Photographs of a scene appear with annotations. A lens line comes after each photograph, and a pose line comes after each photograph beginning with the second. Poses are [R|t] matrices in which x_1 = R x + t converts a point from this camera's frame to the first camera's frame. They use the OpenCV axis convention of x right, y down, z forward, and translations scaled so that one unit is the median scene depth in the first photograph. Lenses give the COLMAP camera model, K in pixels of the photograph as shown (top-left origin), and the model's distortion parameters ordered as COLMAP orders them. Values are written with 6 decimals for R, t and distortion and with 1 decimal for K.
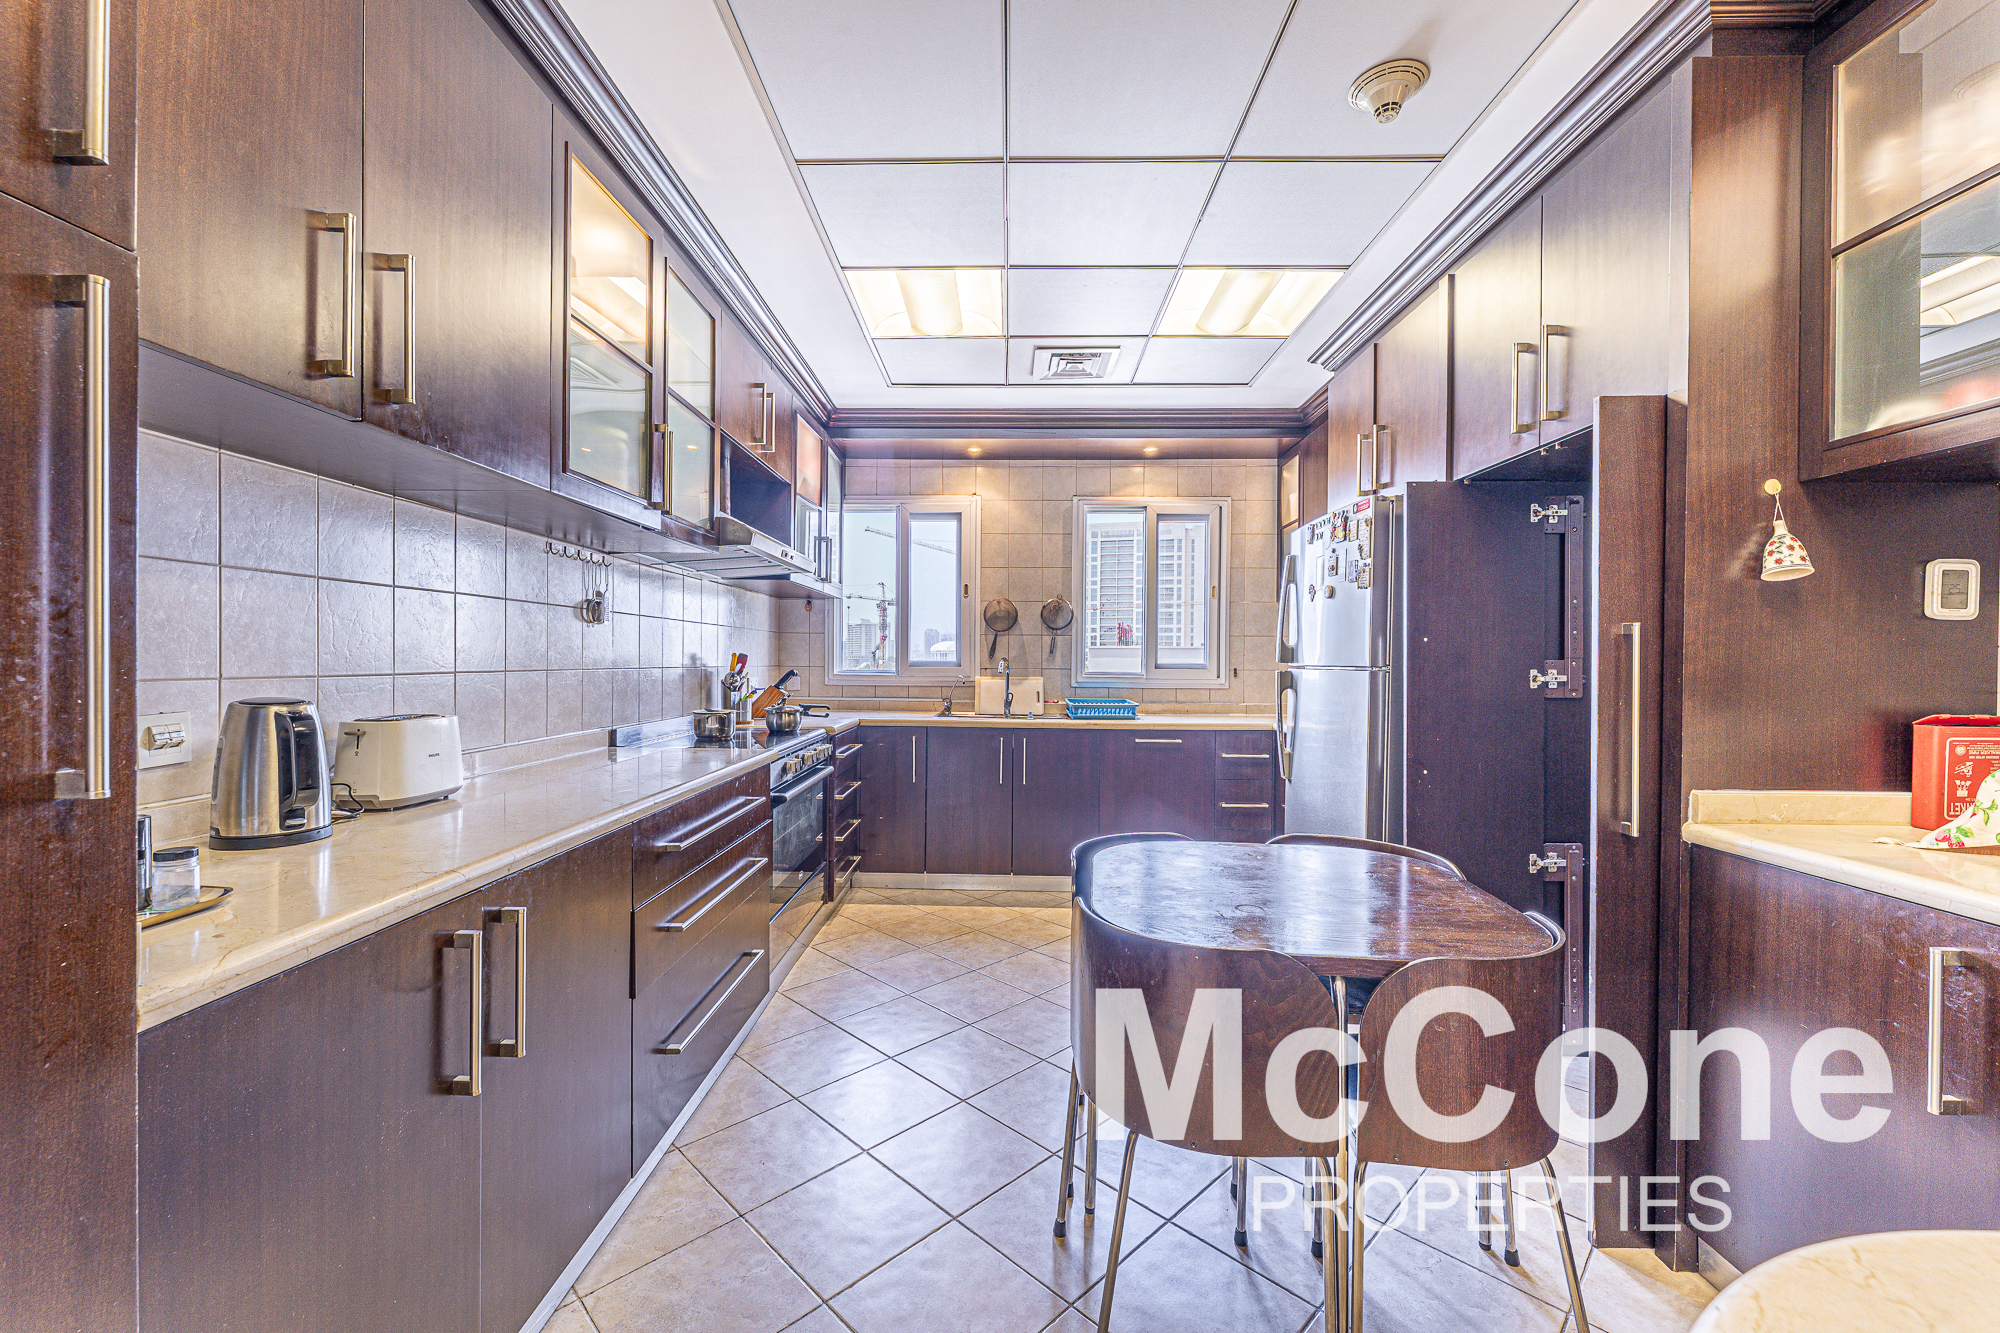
lens RADIAL K [[809.9, 0, 1002.4], [0, 809.9, 664.1], [0, 0, 1]] dist [-0.001891, -0.000058]
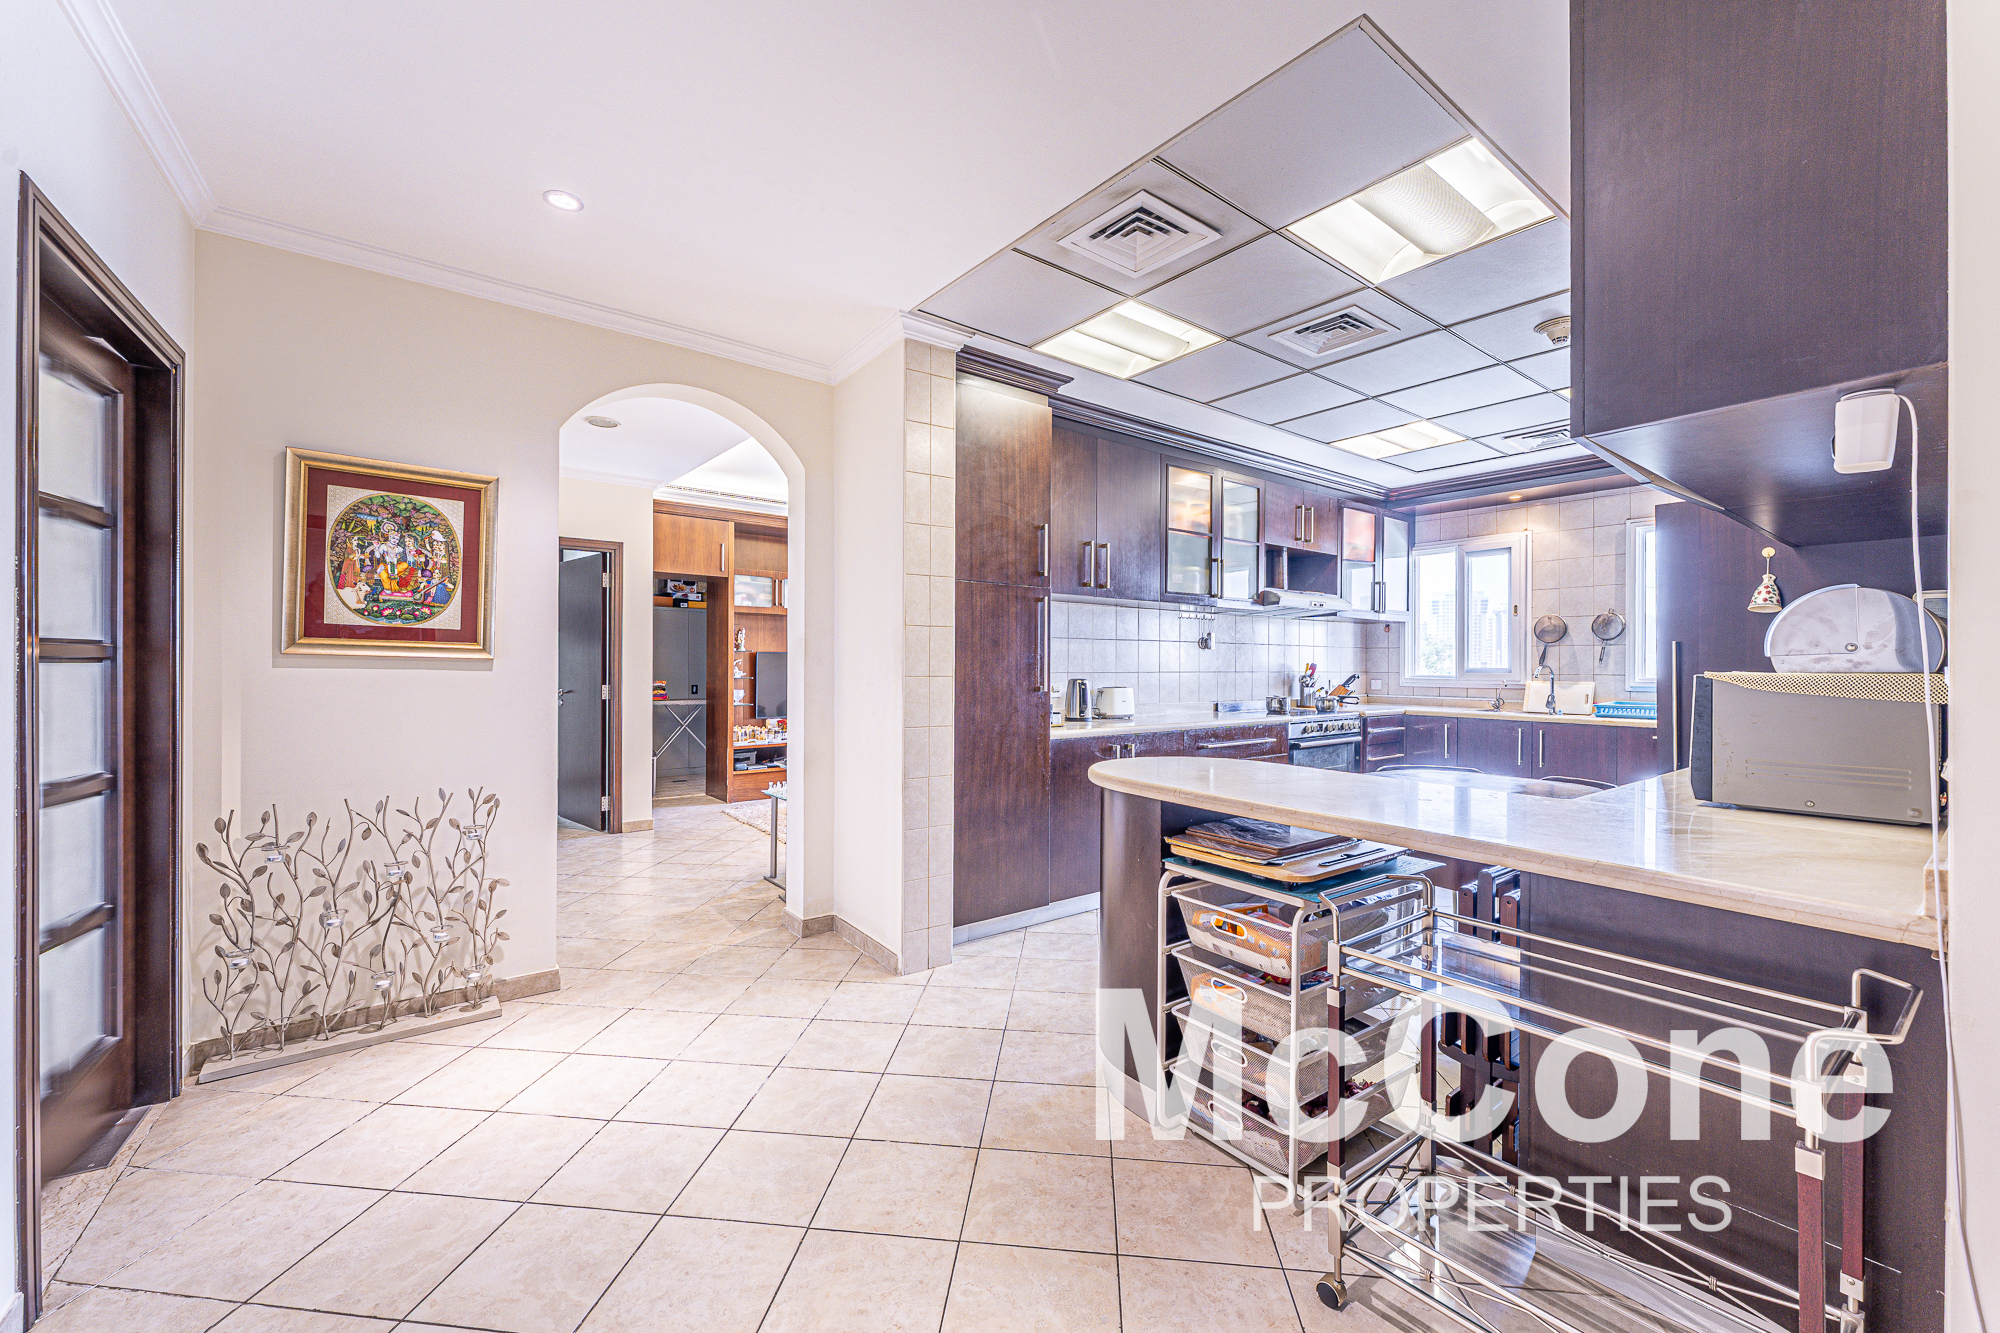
lens RADIAL K [[809.9, 0, 986.8], [0, 809.9, 670.4], [0, 0, 1]] dist [-0.001891, -0.000058]
pose [[0.623541, -0.002090, -0.781788, 0.461409], [-0.001549, 0.999991, -0.003909, 0.006689], [0.781789, 0.003648, 0.623533, -0.431862]]
